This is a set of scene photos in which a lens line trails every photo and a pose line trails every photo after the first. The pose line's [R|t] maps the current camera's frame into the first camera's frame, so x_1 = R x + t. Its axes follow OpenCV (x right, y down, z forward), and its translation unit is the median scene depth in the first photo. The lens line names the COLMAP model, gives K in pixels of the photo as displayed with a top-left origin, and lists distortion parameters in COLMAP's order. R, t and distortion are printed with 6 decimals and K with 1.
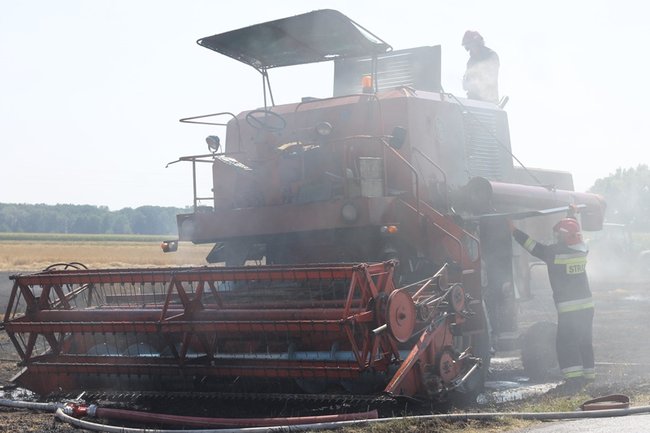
lens RADIAL K [[1480.7, 0, 326.3], [0, 1480.7, 214.6], [0, 0, 1]] dist [-0.176178, 0.000000]
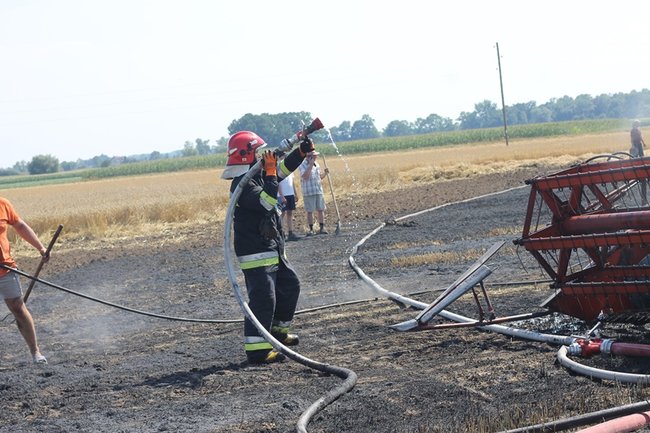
lens RADIAL K [[1480.7, 0, 324.9], [0, 1480.7, 217.7], [0, 0, 1]] dist [-0.176178, 0.000000]
pose [[0.875647, -0.075733, -0.476977, 0.072757], [0.114747, 0.991972, 0.053153, 0.006999], [0.469122, -0.101275, 0.877307, 0.226260]]
